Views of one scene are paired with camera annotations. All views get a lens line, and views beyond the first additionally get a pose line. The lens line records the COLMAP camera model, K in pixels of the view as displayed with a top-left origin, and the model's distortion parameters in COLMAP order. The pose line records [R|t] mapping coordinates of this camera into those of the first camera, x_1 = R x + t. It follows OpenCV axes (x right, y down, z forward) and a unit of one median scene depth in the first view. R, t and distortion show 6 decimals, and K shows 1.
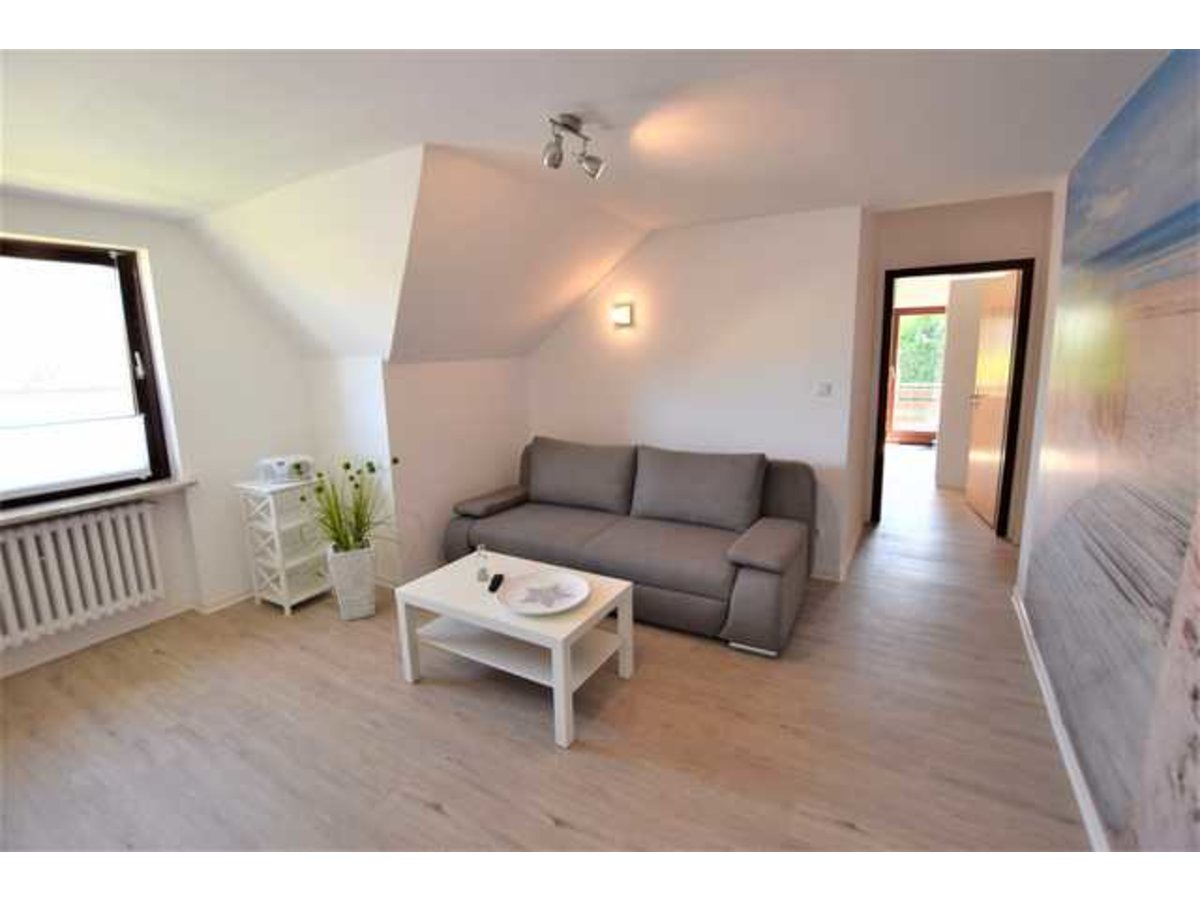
lens RADIAL K [[546.9, 0, 600.0], [0, 546.9, 450.0], [0, 0, 1]] dist [-0.000830, -0.000133]
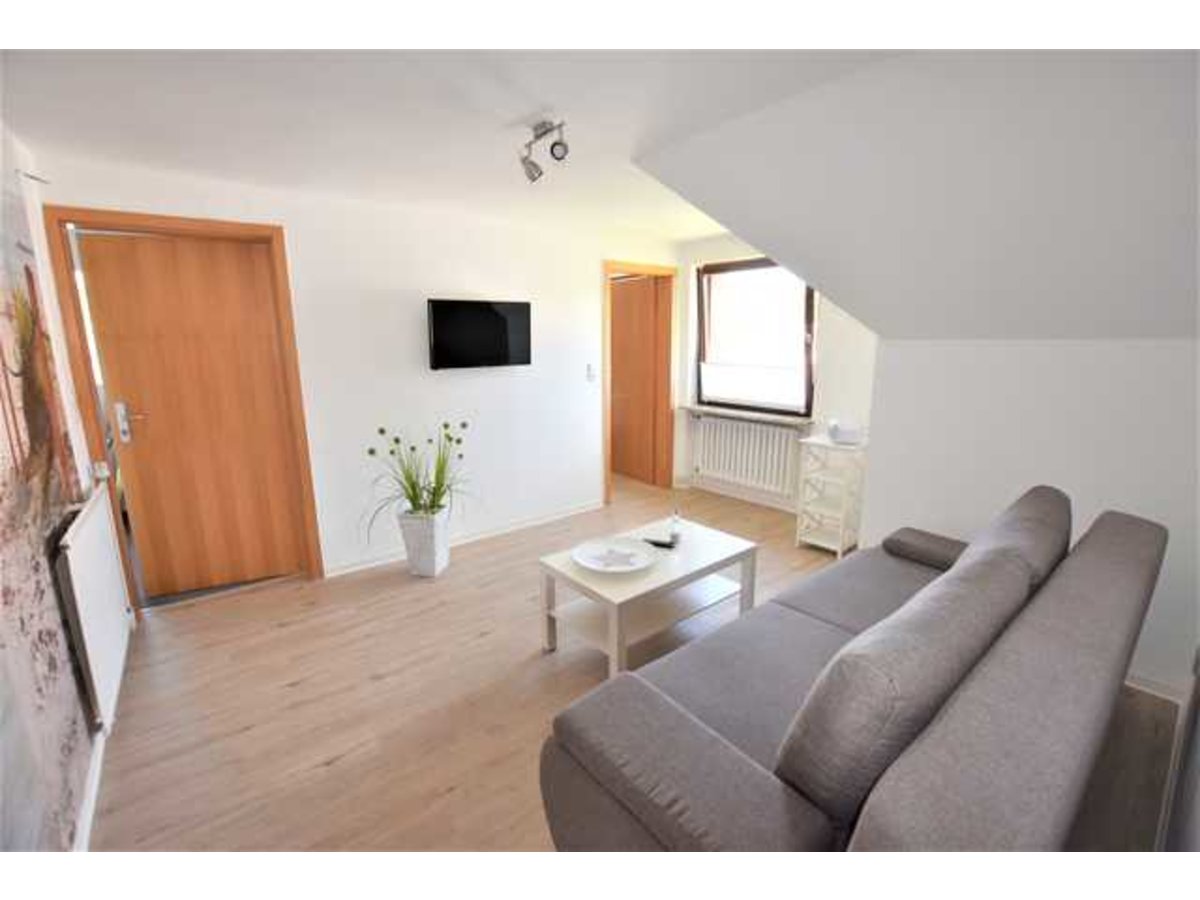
lens RADIAL K [[537.5, 0, 600.0], [0, 537.5, 450.0], [0, 0, 1]] dist [-0.001554, -0.000108]
pose [[-0.354103, 0.217156, -0.909645, 0.662847], [-0.147437, 0.947542, 0.283597, -0.183047], [0.923512, 0.234538, -0.303510, 1.002924]]
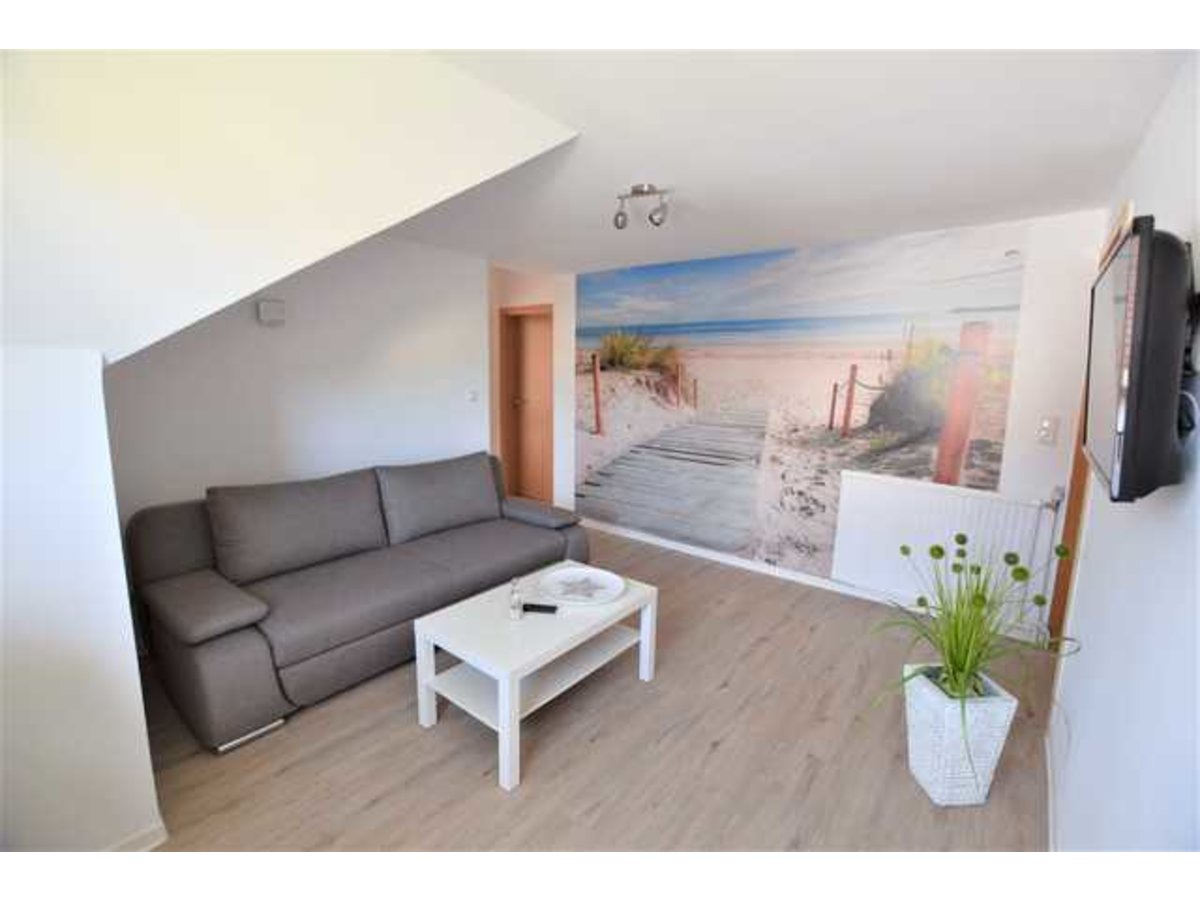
lens RADIAL K [[546.9, 0, 600.0], [0, 546.9, 450.0], [0, 0, 1]] dist [-0.000830, -0.000133]
pose [[0.137163, -0.123363, 0.982837, -0.898430], [0.154880, 0.982682, 0.101728, -0.082153], [-0.978365, 0.138268, 0.153894, 0.618825]]
